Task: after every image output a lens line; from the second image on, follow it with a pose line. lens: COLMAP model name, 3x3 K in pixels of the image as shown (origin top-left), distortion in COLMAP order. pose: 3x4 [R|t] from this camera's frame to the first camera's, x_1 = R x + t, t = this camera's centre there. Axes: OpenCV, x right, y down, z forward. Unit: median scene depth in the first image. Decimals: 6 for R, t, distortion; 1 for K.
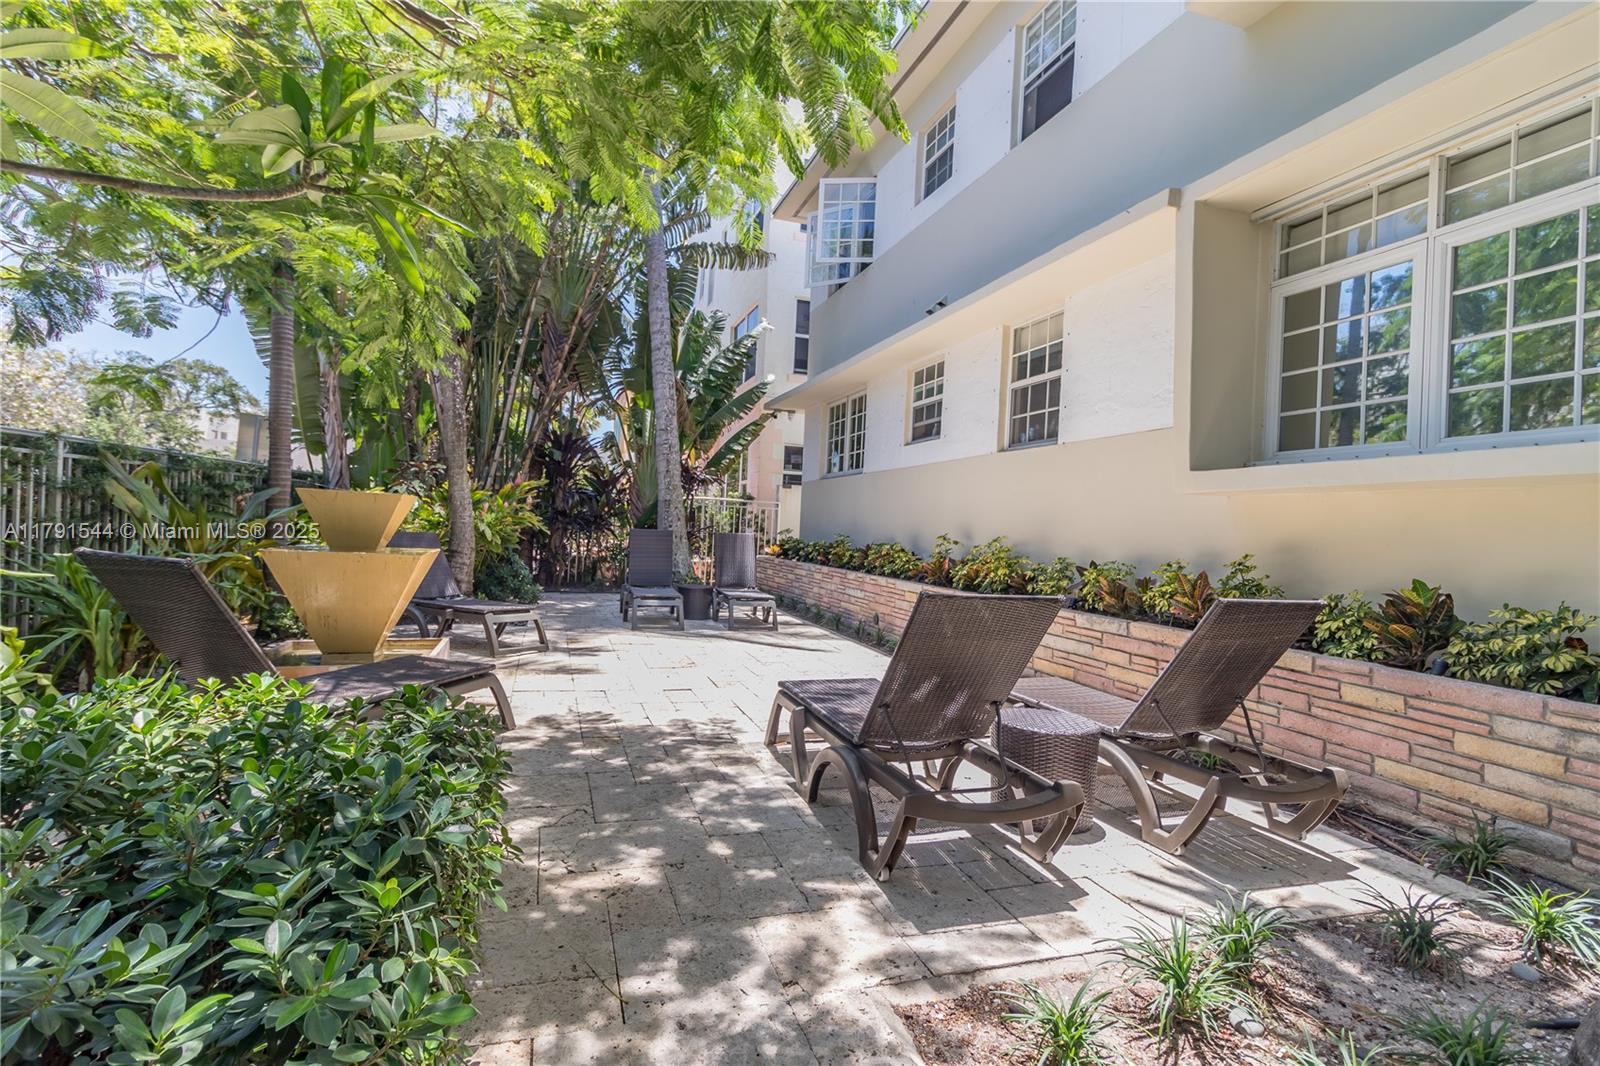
lens RADIAL K [[729.0, 0, 810.7], [0, 729.0, 516.6], [0, 0, 1]] dist [-0.053612, 0.021772]
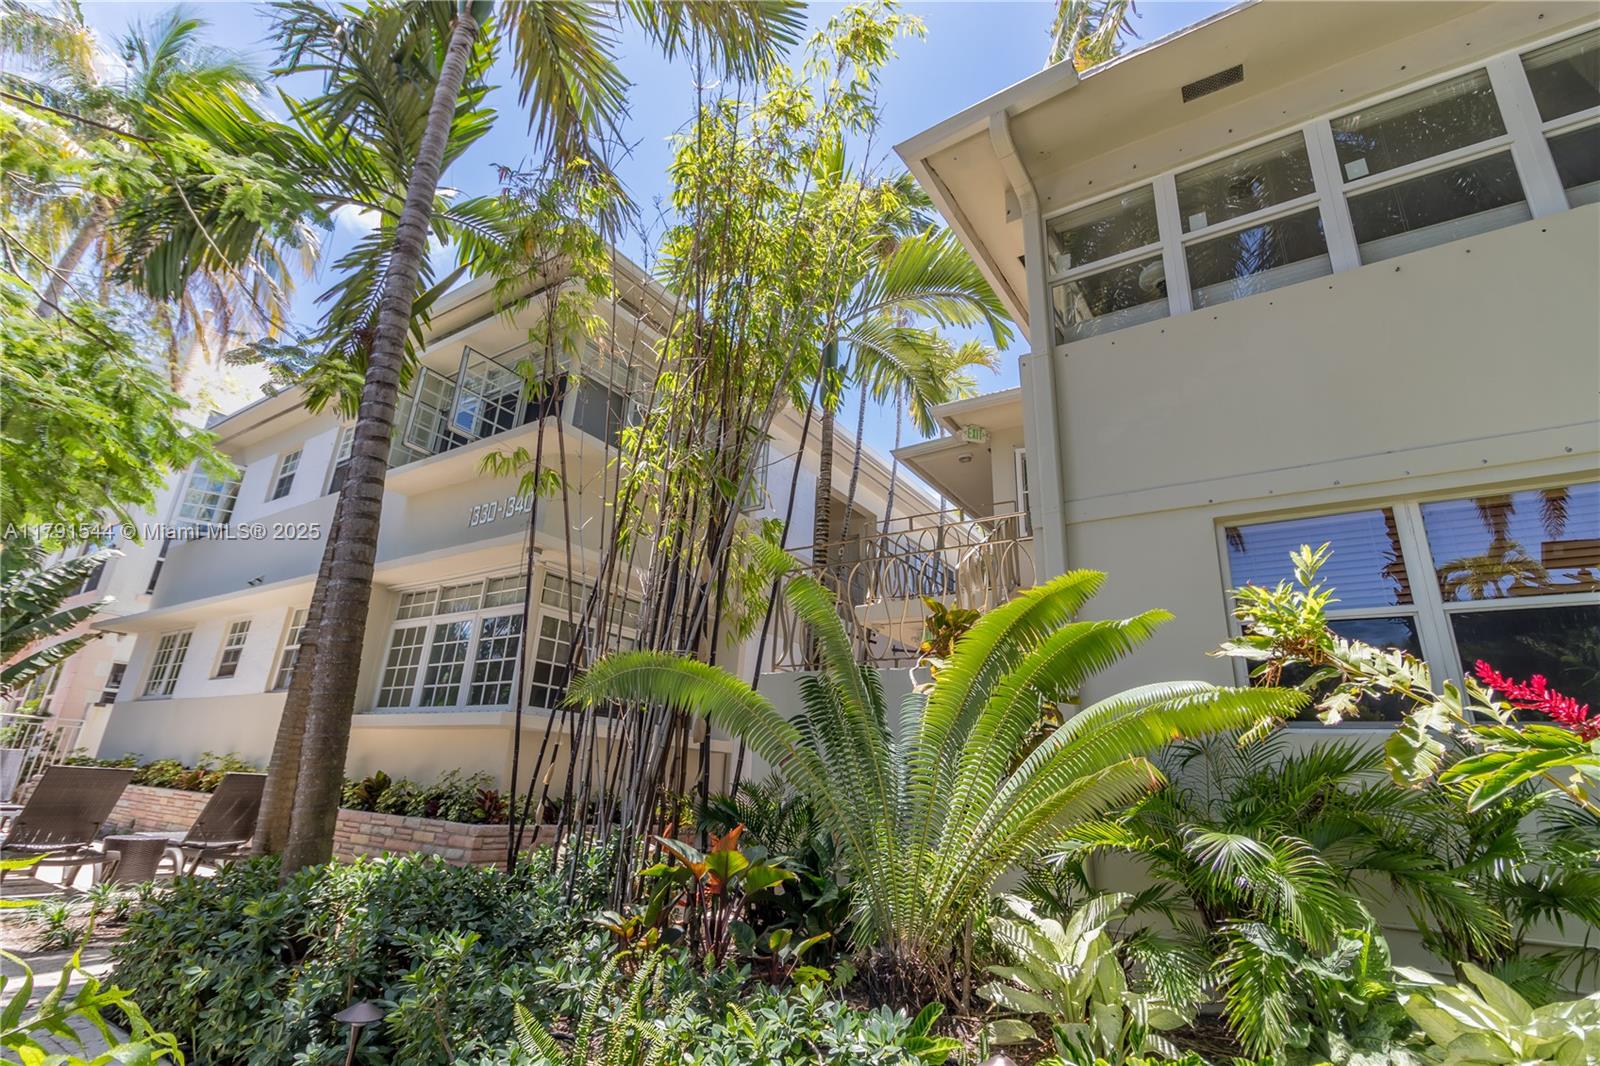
lens RADIAL K [[729.0, 0, 810.7], [0, 729.0, 516.6], [0, 0, 1]] dist [-0.053612, 0.021772]
pose [[0.773949, 0.203748, 0.599575, 0.121283], [-0.012510, 0.951559, -0.307211, -0.000332], [-0.633125, 0.230264, 0.739007, -0.561236]]
